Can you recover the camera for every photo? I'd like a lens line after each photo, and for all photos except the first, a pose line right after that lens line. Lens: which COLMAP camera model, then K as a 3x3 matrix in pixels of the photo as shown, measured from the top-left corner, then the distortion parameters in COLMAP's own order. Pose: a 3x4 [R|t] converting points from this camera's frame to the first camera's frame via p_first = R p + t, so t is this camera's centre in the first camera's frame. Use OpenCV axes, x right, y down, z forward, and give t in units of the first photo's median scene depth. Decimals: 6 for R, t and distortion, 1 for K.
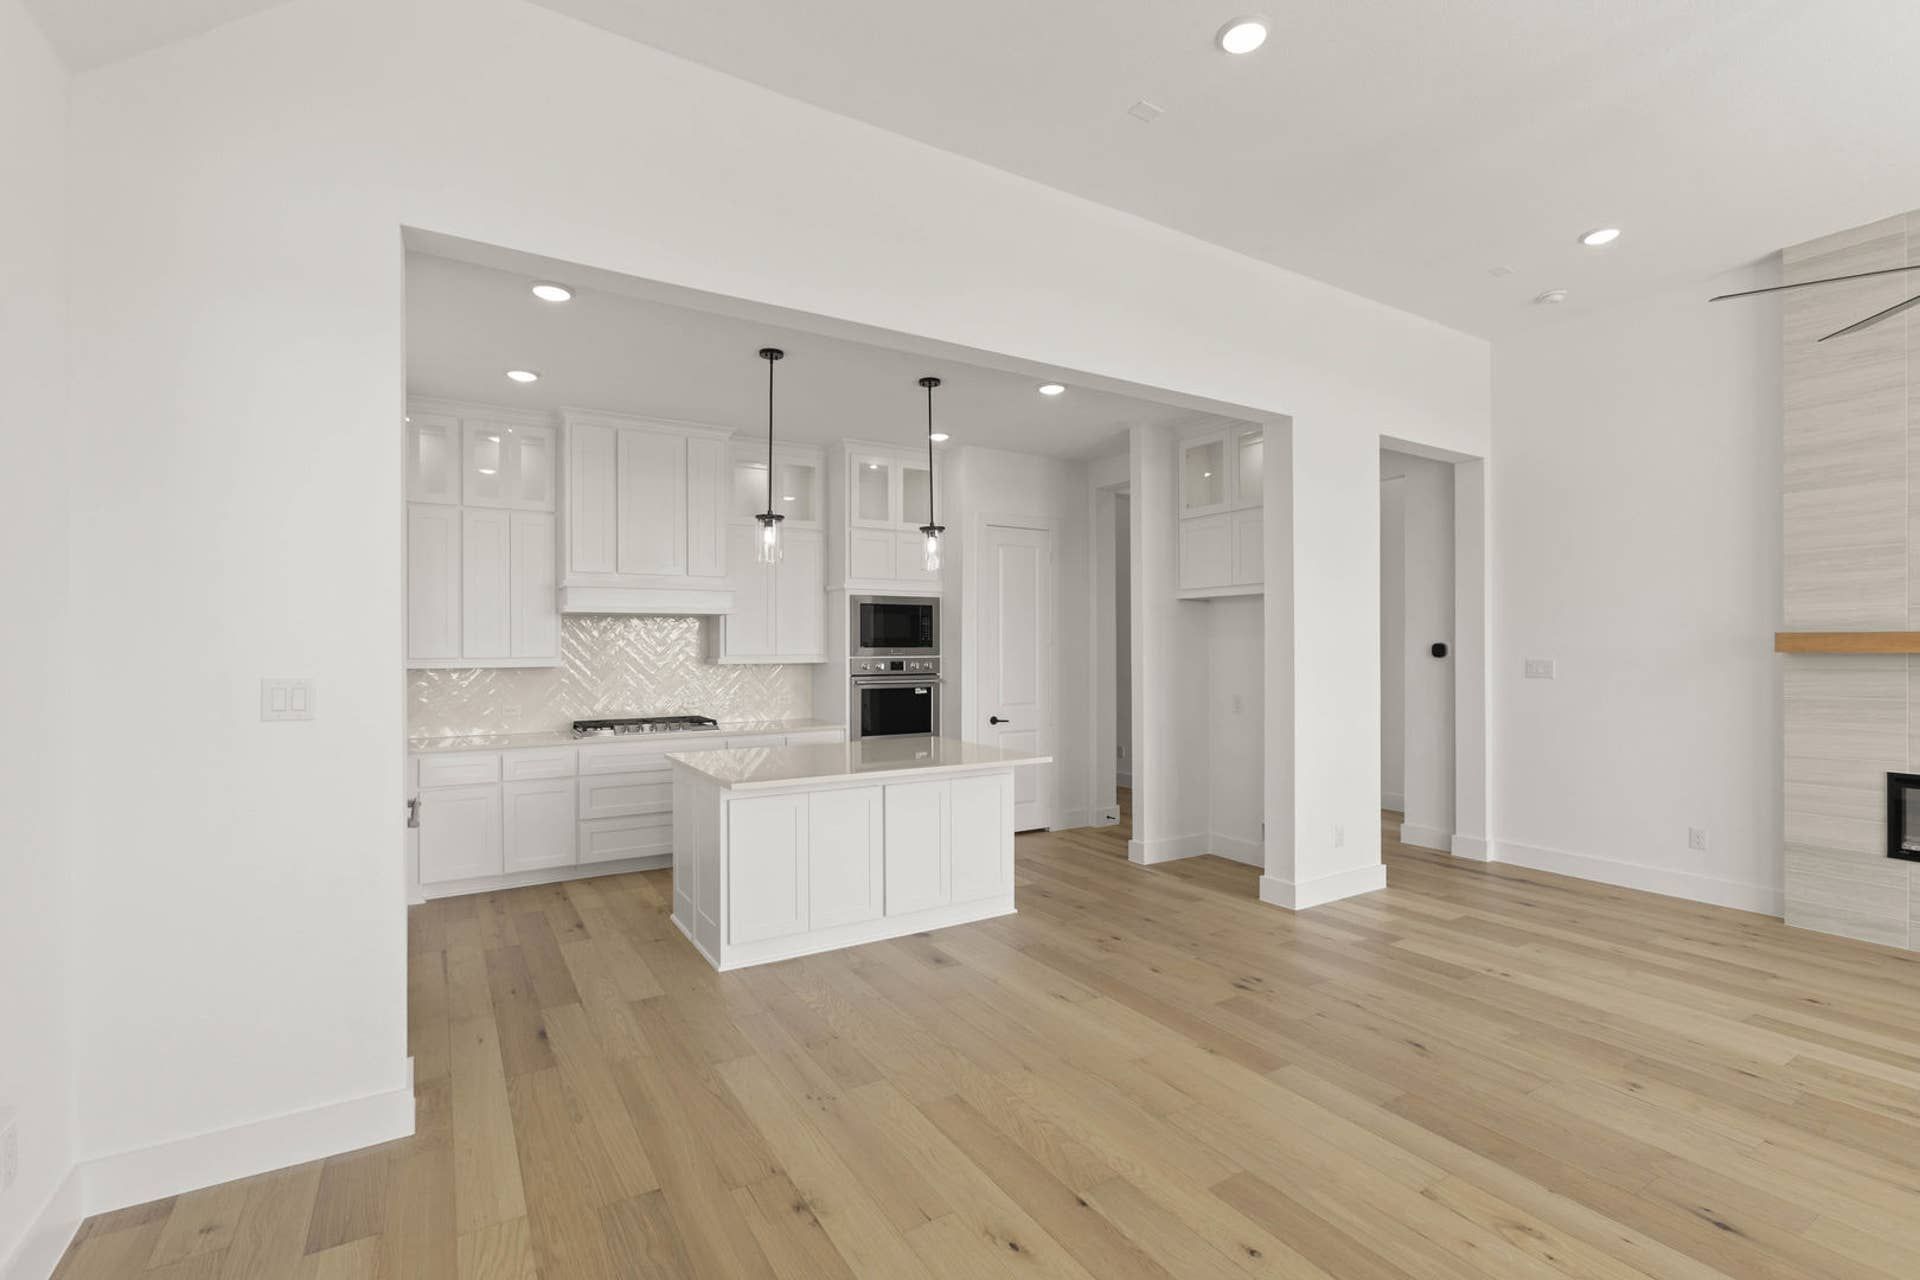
lens RADIAL K [[846.8, 0, 964.5], [0, 846.8, 641.3], [0, 0, 1]] dist [-0.014069, 0.008660]
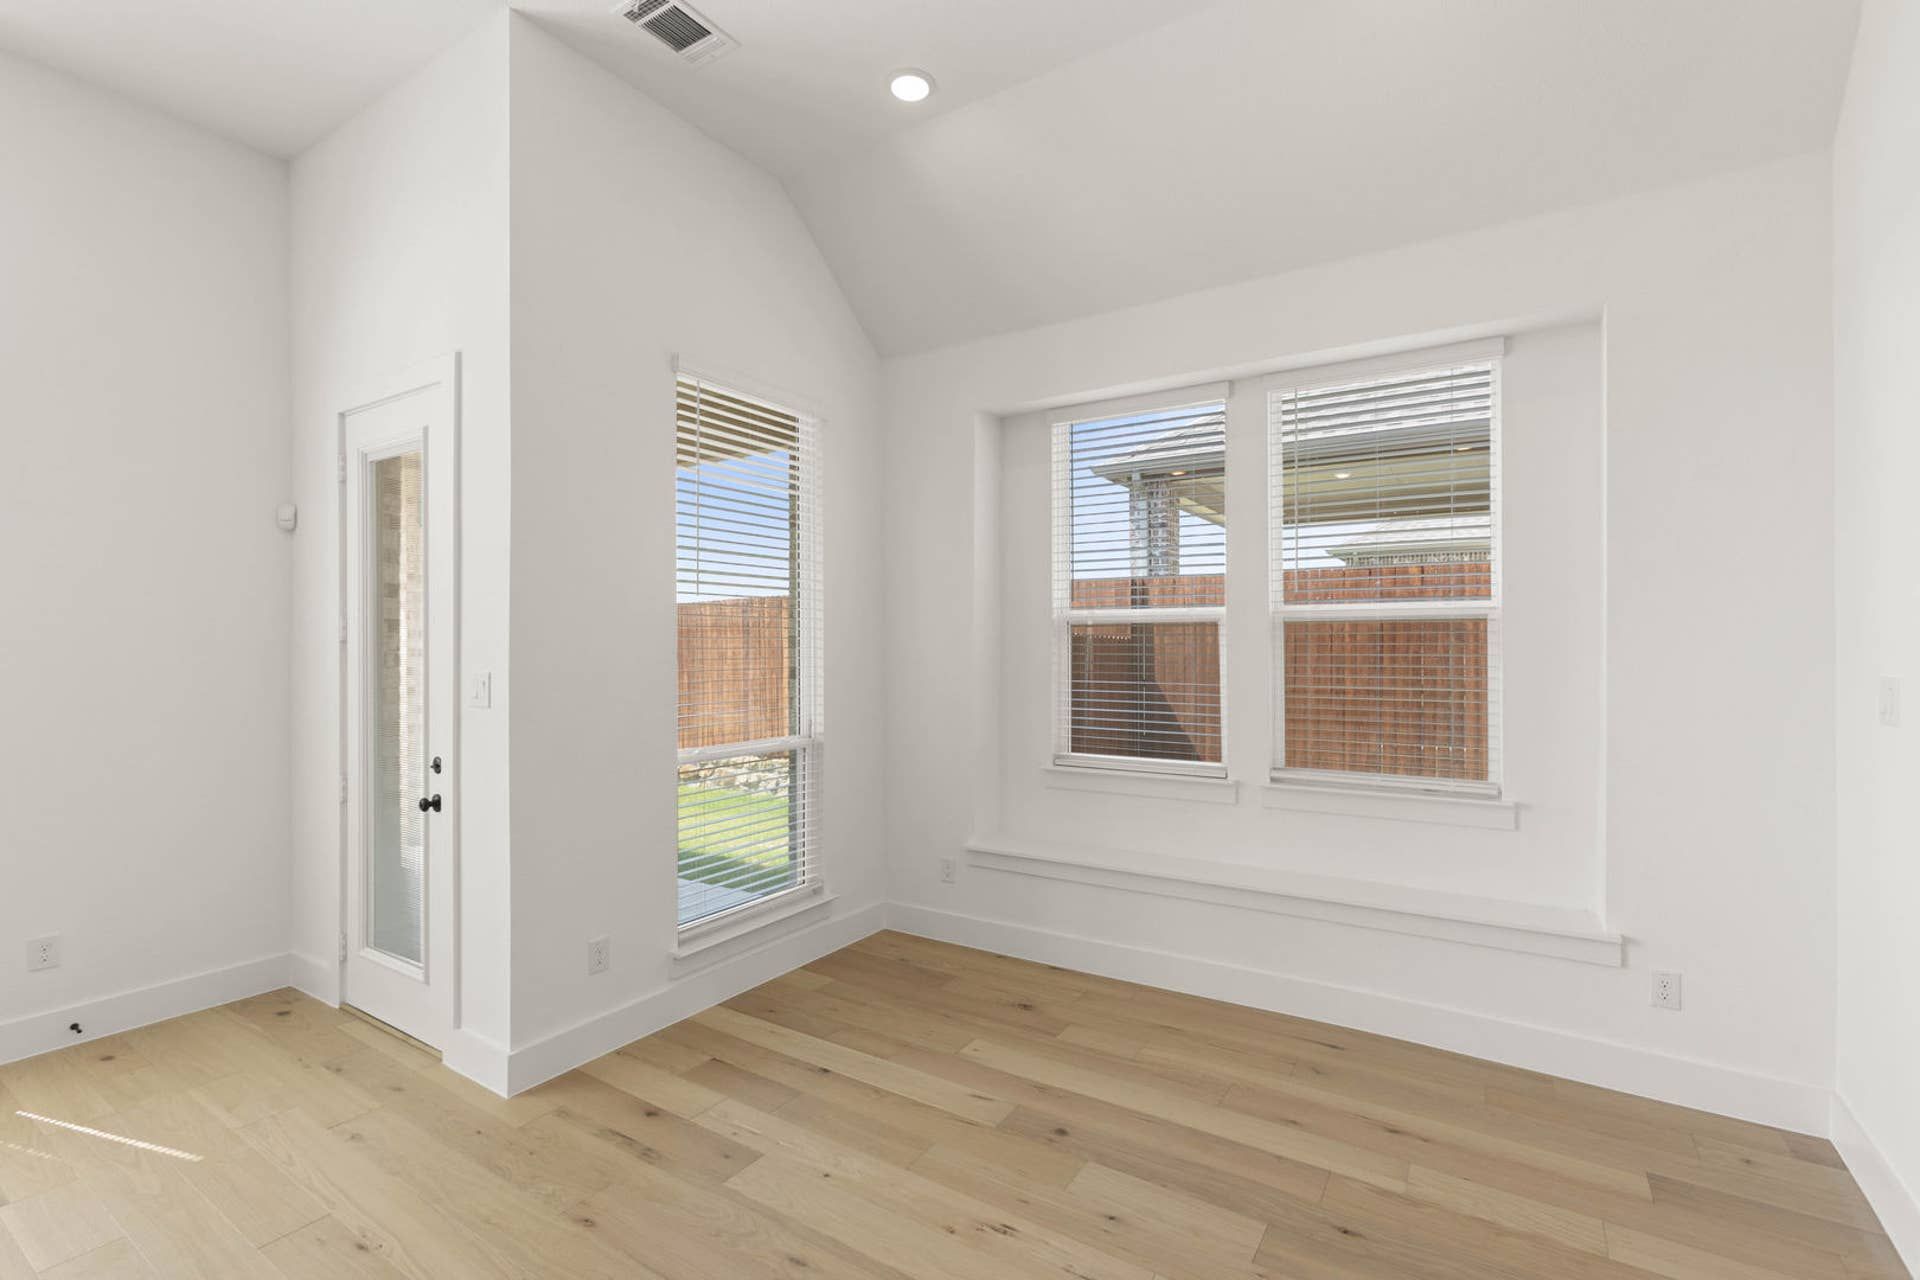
lens RADIAL K [[857.3, 0, 965.6], [0, 857.3, 643.4], [0, 0, 1]] dist [-0.001658, 0.000316]
pose [[-0.901918, 0.005716, -0.431869, 0.199393], [0.009184, 0.999940, -0.005947, 0.001999], [0.431809, -0.009330, -0.901917, 0.602376]]
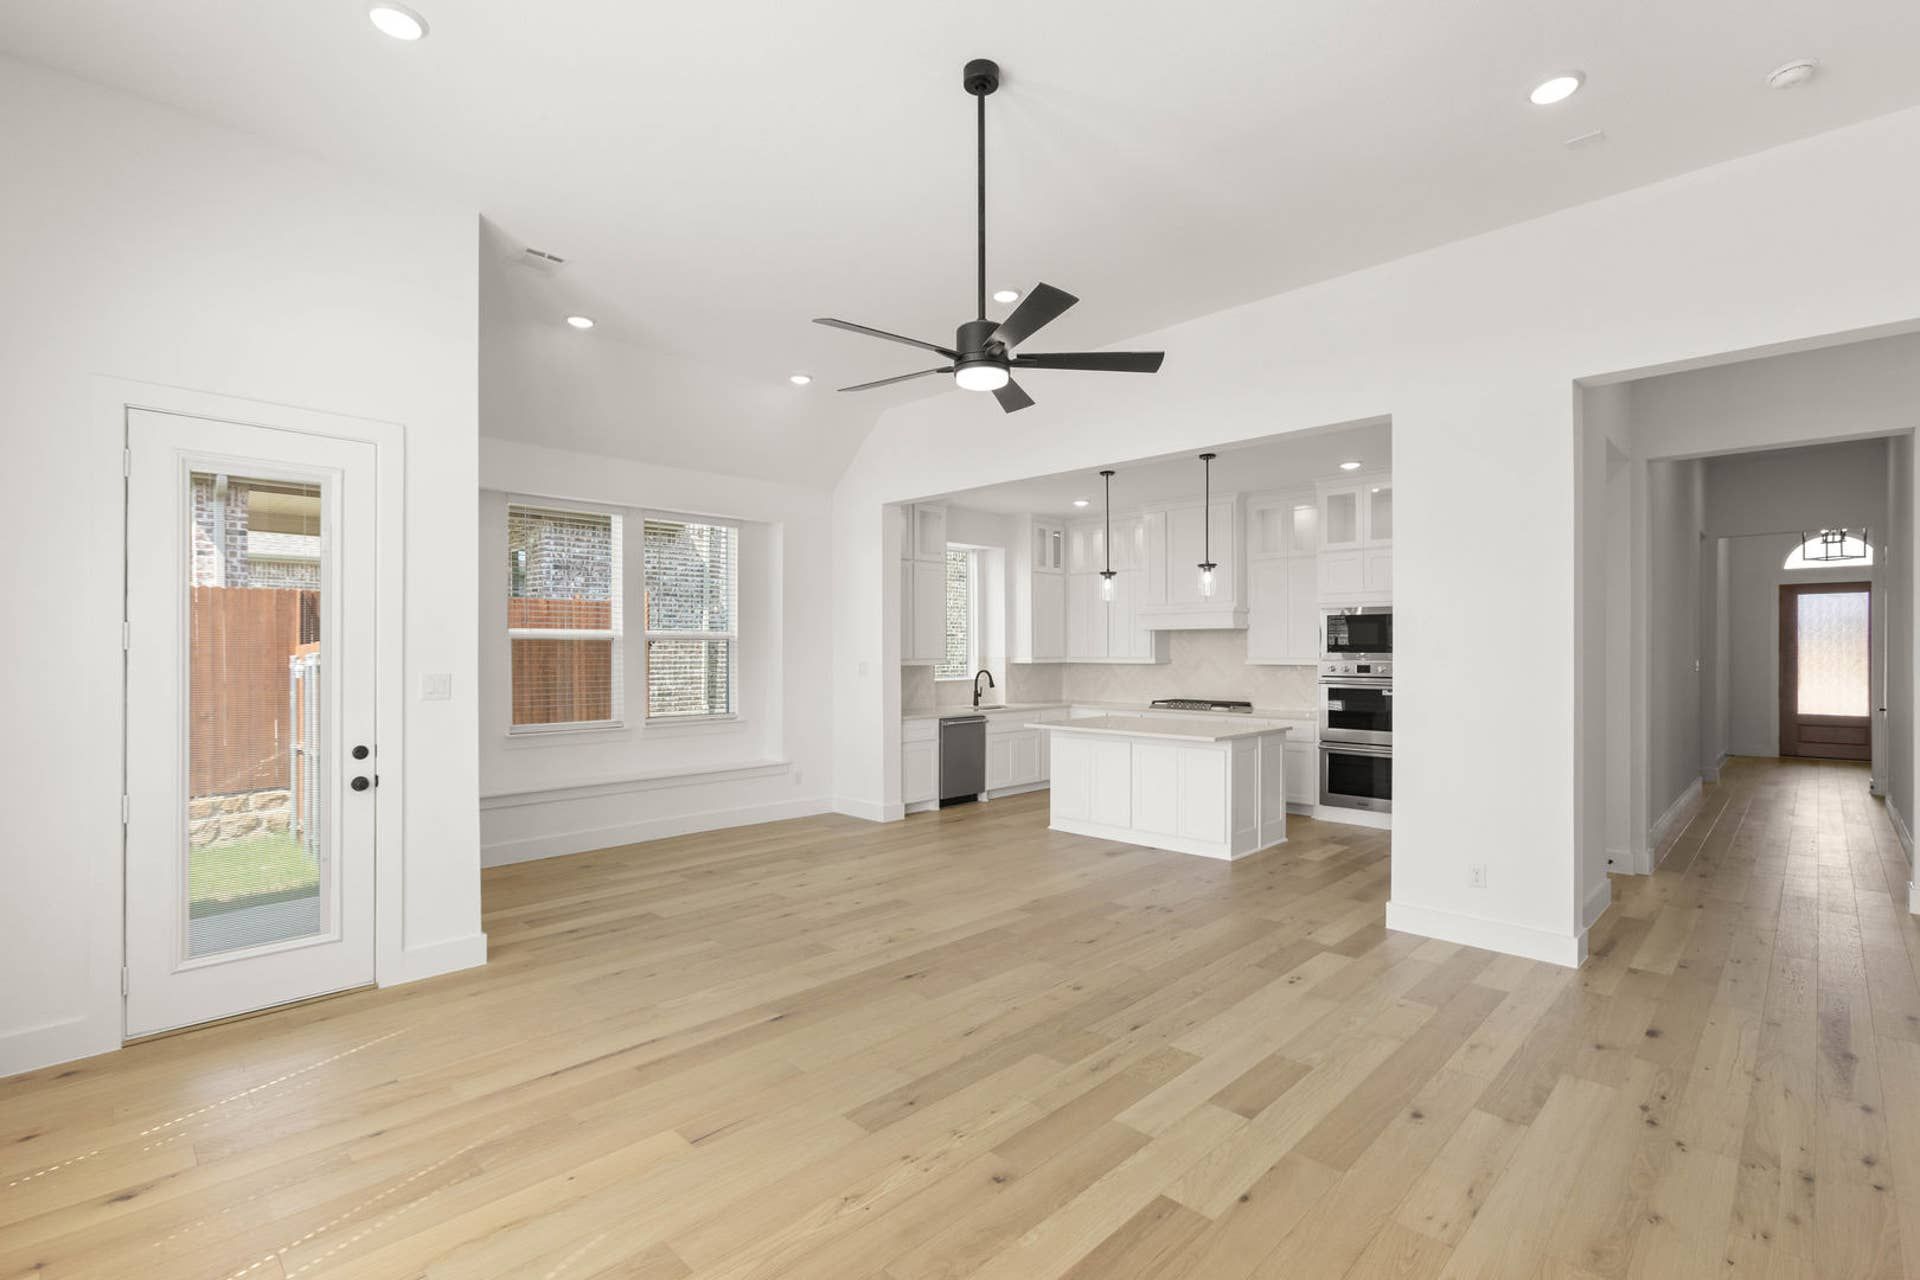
lens RADIAL K [[872.1, 0, 1004.9], [0, 872.1, 642.6], [0, 0, 1]] dist [0.001981, 0.000362]
pose [[0.283290, -0.004917, -0.959022, 1.049543], [0.006309, 0.999975, -0.003263, -0.006342], [0.959013, -0.005126, 0.283314, 0.255298]]
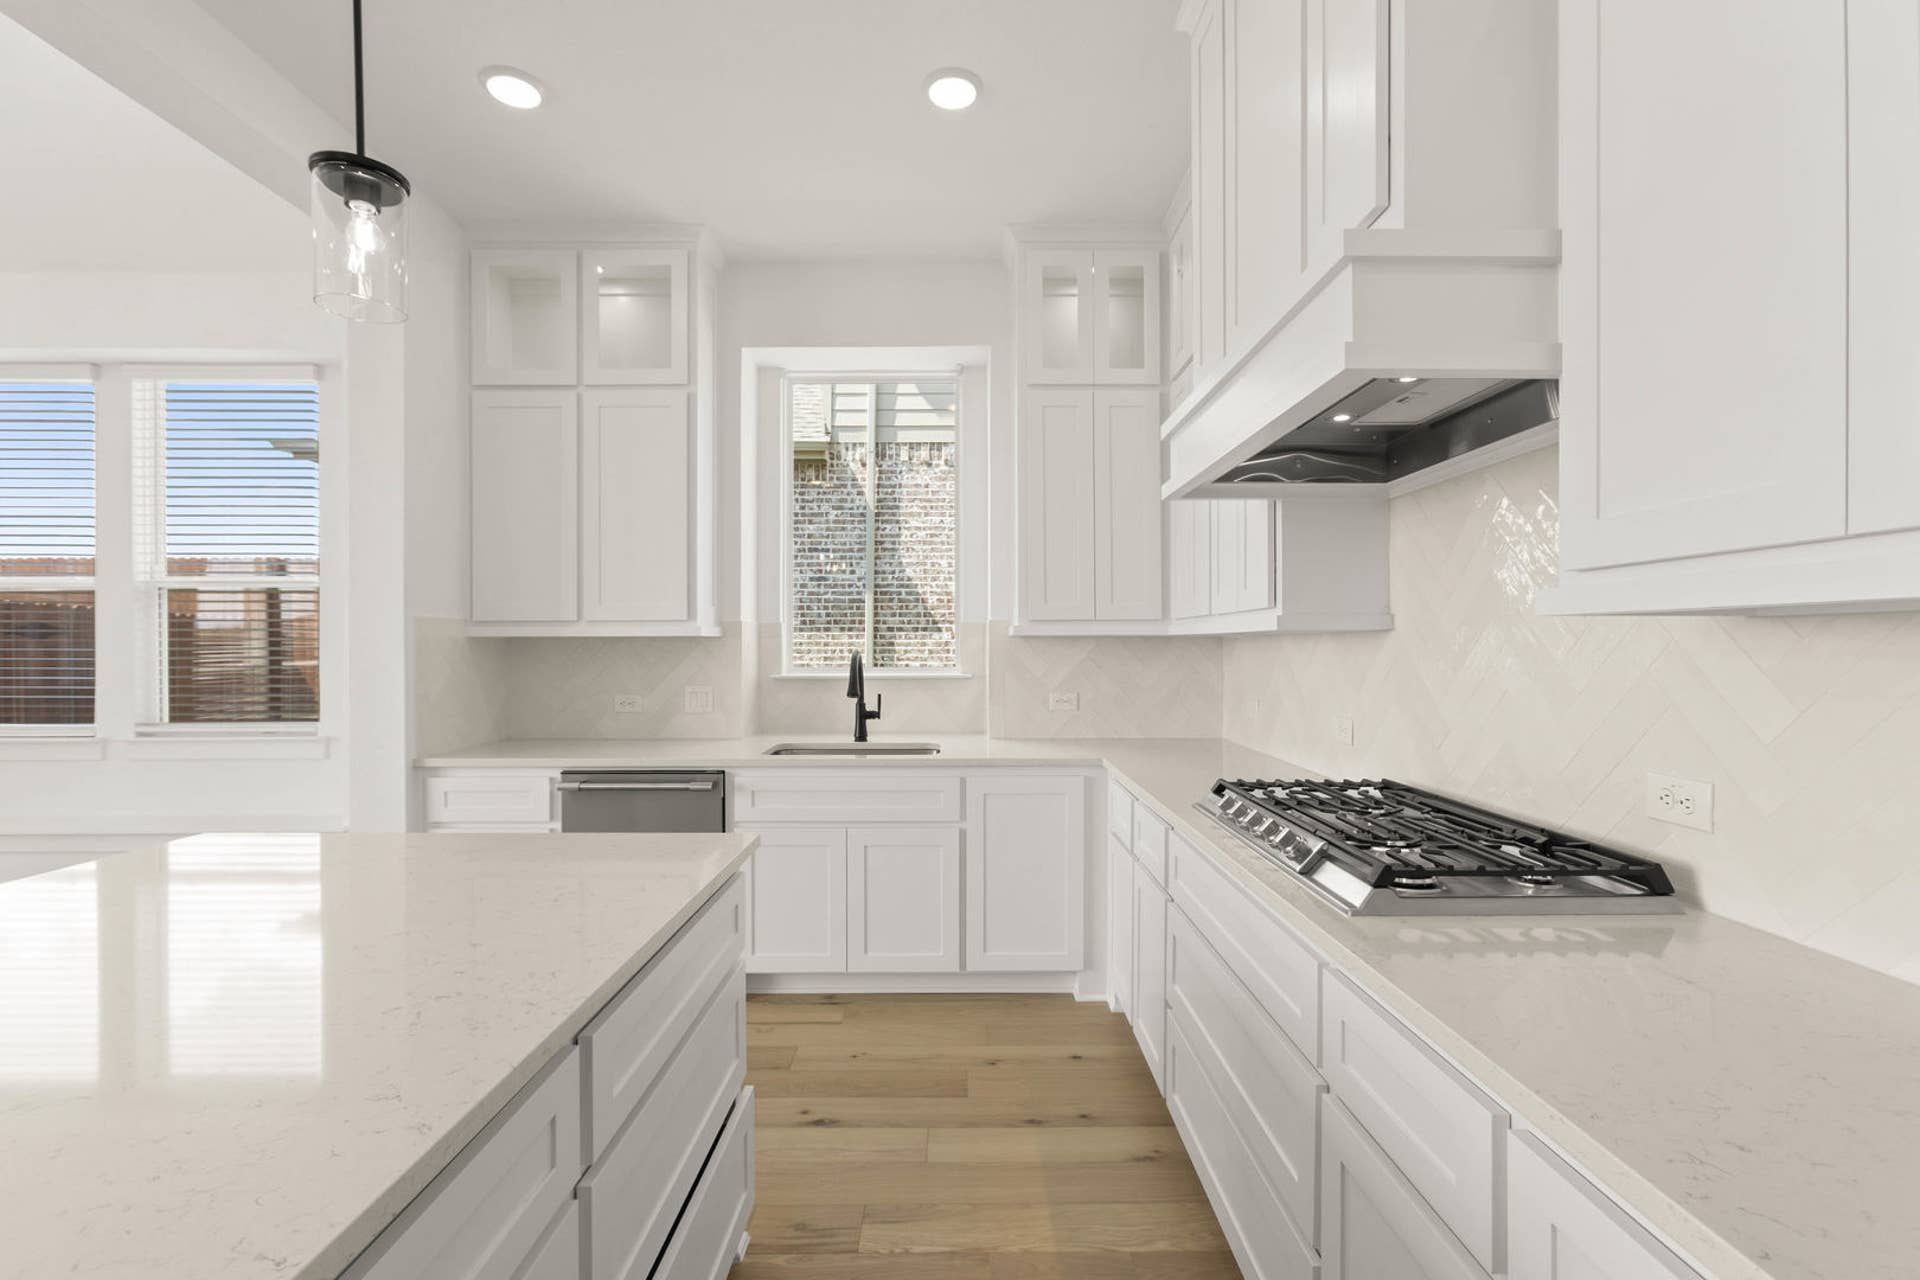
lens RADIAL K [[861.9, 0, 988.9], [0, 861.9, 654.0], [0, 0, 1]] dist [-0.000503, 0.000145]
pose [[-0.517934, 0.010403, -0.855357, -0.047465], [0.007574, 0.999943, 0.007575, 0.036966], [0.855387, -0.002555, -0.517983, 1.099002]]
